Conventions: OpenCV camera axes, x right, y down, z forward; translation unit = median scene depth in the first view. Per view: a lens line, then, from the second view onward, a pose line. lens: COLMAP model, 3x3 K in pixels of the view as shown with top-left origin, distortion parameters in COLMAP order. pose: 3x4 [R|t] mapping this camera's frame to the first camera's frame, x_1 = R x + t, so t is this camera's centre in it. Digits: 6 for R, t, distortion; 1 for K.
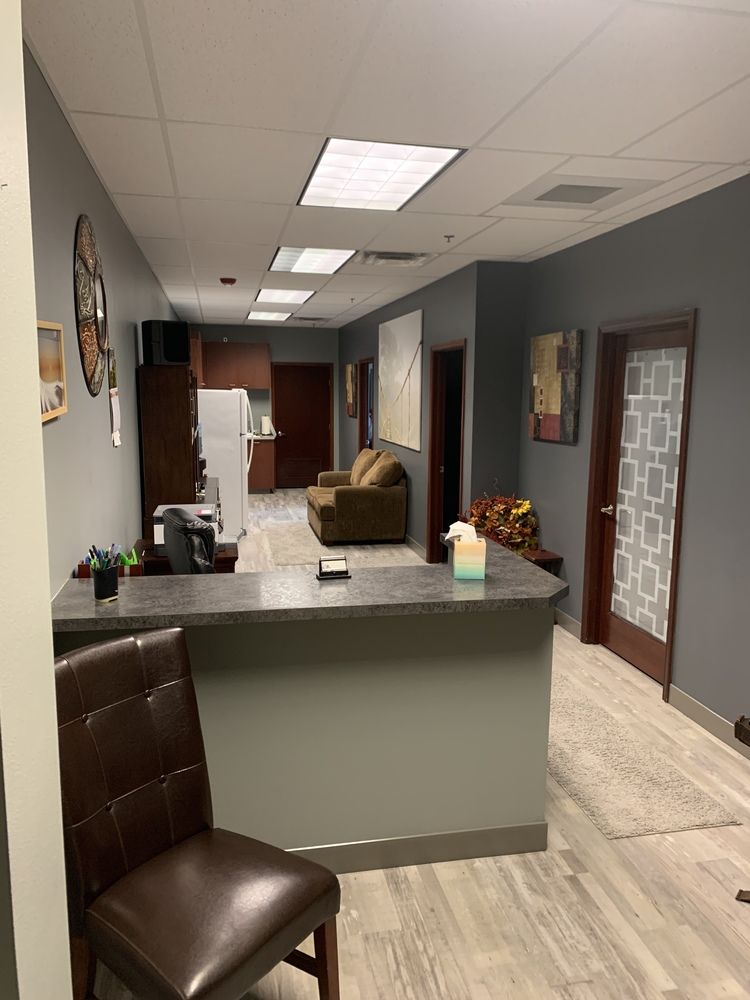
lens RADIAL K [[765.9, 0, 375.6], [0, 765.9, 501.9], [0, 0, 1]] dist [0.012747, -0.023243]
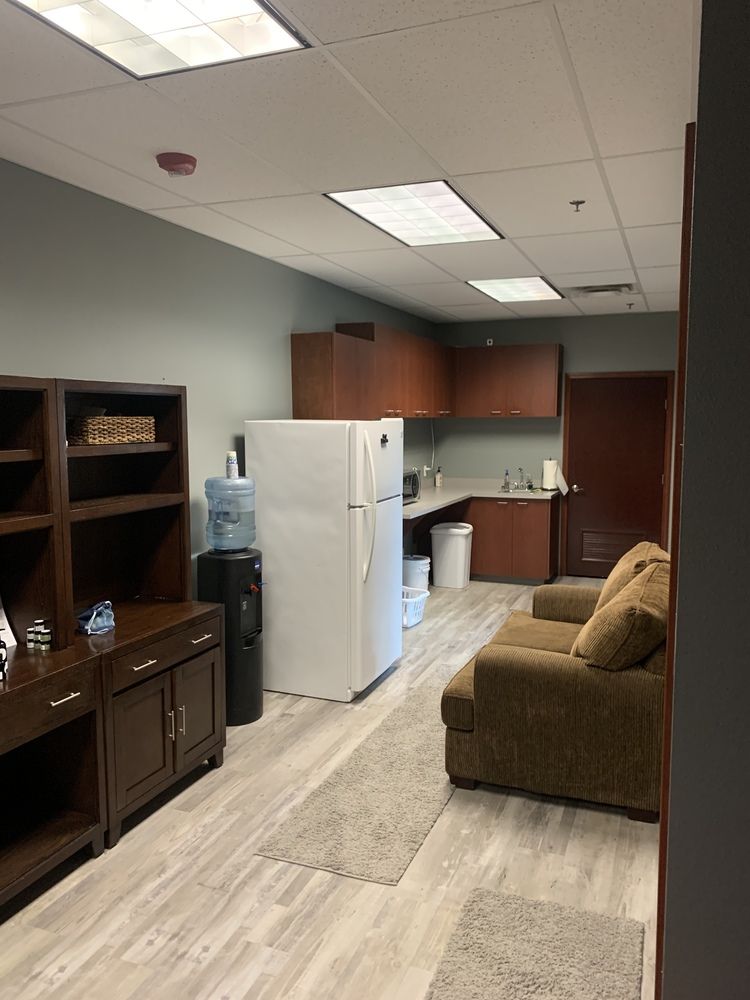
lens RADIAL K [[765.9, 0, 376.1], [0, 765.9, 499.2], [0, 0, 1]] dist [0.012747, -0.023243]
pose [[0.844196, 0.048388, -0.533846, 0.076543], [-0.070790, 0.997258, -0.021552, -0.058377], [0.531339, 0.055985, 0.845307, 0.408942]]
